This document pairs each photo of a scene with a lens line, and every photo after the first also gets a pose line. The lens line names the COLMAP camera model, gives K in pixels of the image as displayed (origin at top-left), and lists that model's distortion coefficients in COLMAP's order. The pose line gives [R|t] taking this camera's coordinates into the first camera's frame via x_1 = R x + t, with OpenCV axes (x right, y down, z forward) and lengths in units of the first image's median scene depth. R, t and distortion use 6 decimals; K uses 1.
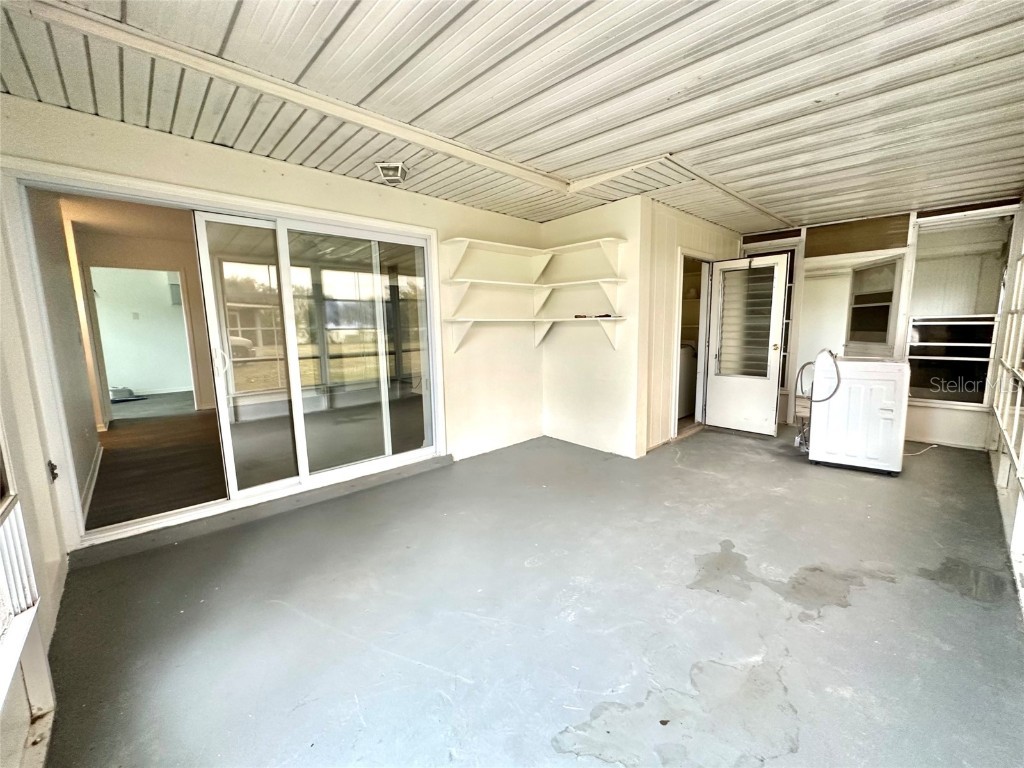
lens RADIAL K [[409.7, 0, 512.0], [0, 409.7, 384.0], [0, 0, 1]] dist [-0.000063, 0.000141]
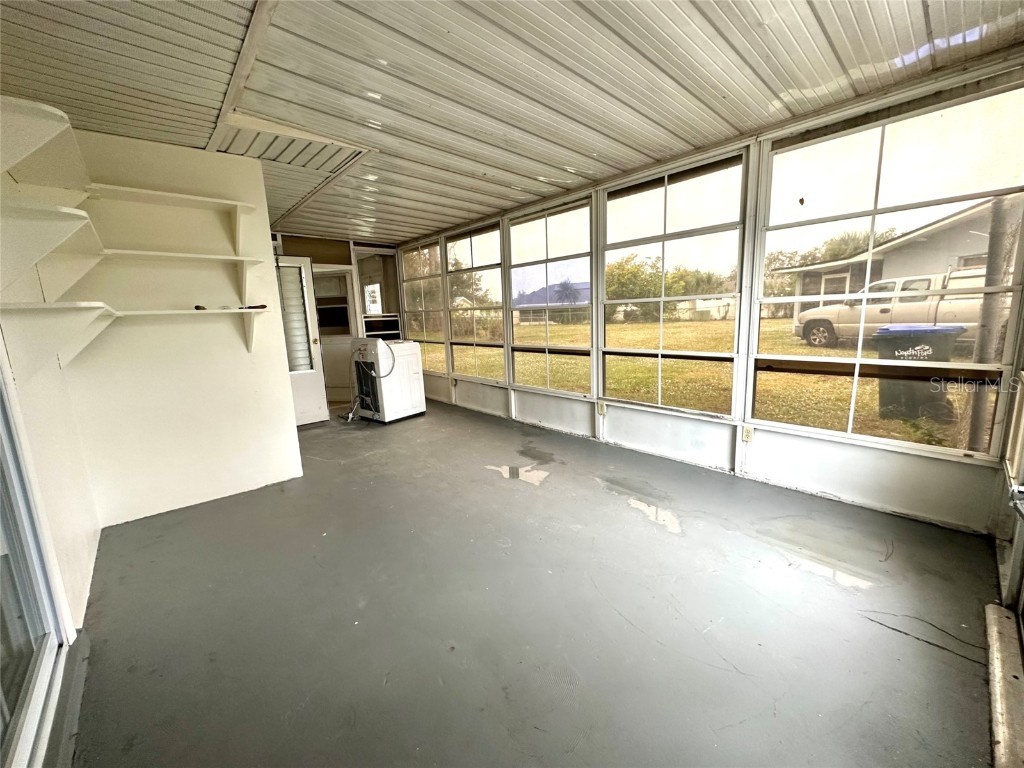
lens RADIAL K [[409.7, 0, 512.0], [0, 409.7, 384.0], [0, 0, 1]] dist [-0.000063, 0.000141]
pose [[0.017706, -0.155042, 0.987749, -0.579947], [0.180841, 0.972107, 0.149345, -0.059655], [-0.983353, 0.175981, 0.045250, 0.567477]]
